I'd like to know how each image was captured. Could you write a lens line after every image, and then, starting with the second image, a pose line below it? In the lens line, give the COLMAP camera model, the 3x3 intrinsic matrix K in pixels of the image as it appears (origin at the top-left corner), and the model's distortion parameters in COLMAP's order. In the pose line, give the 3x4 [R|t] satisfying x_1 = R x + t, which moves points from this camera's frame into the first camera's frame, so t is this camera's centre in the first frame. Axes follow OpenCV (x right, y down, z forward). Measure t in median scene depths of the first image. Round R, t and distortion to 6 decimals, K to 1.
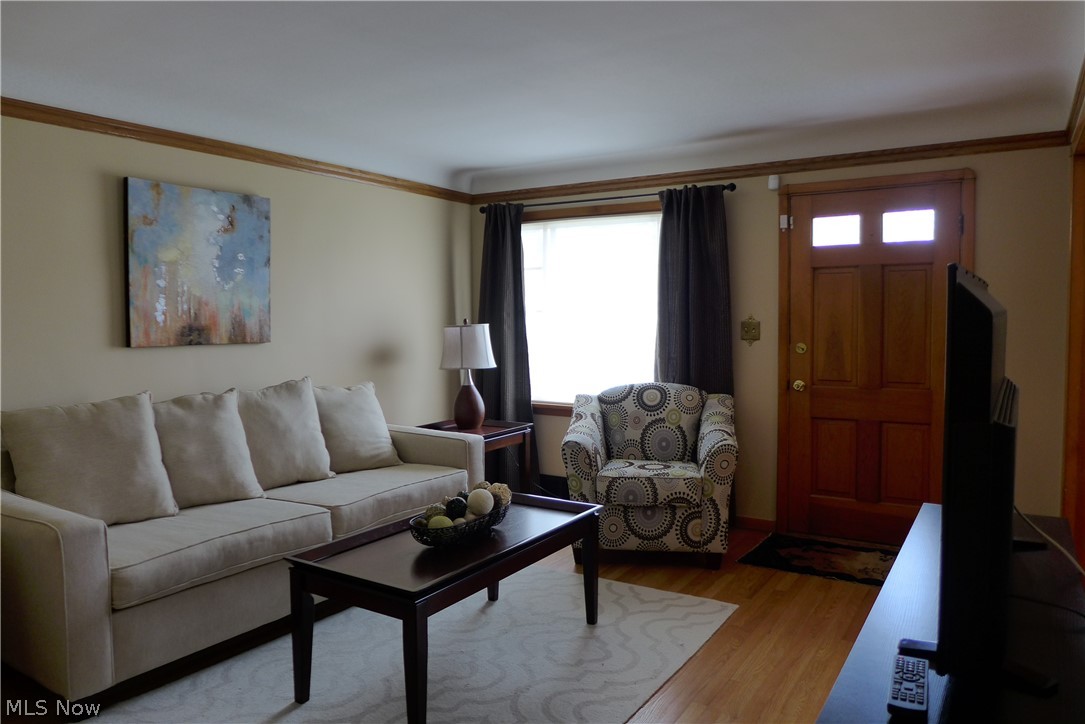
lens RADIAL K [[750.3, 0, 539.9], [0, 750.3, 362.9], [0, 0, 1]] dist [-0.028882, -0.001125]
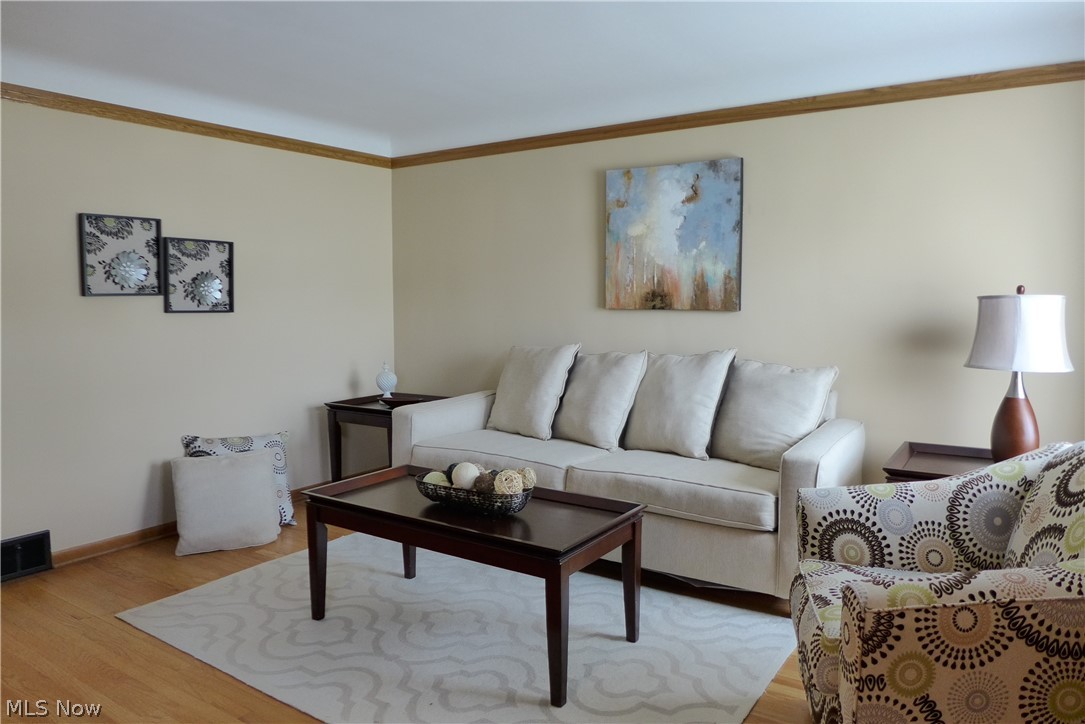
lens RADIAL K [[750.3, 0, 537.8], [0, 750.3, 359.4], [0, 0, 1]] dist [-0.028882, -0.001125]
pose [[-0.007293, 0.094136, -0.995533, 0.653633], [-0.060022, 0.993723, 0.094404, -0.044579], [0.998170, 0.060442, -0.001597, 0.827248]]
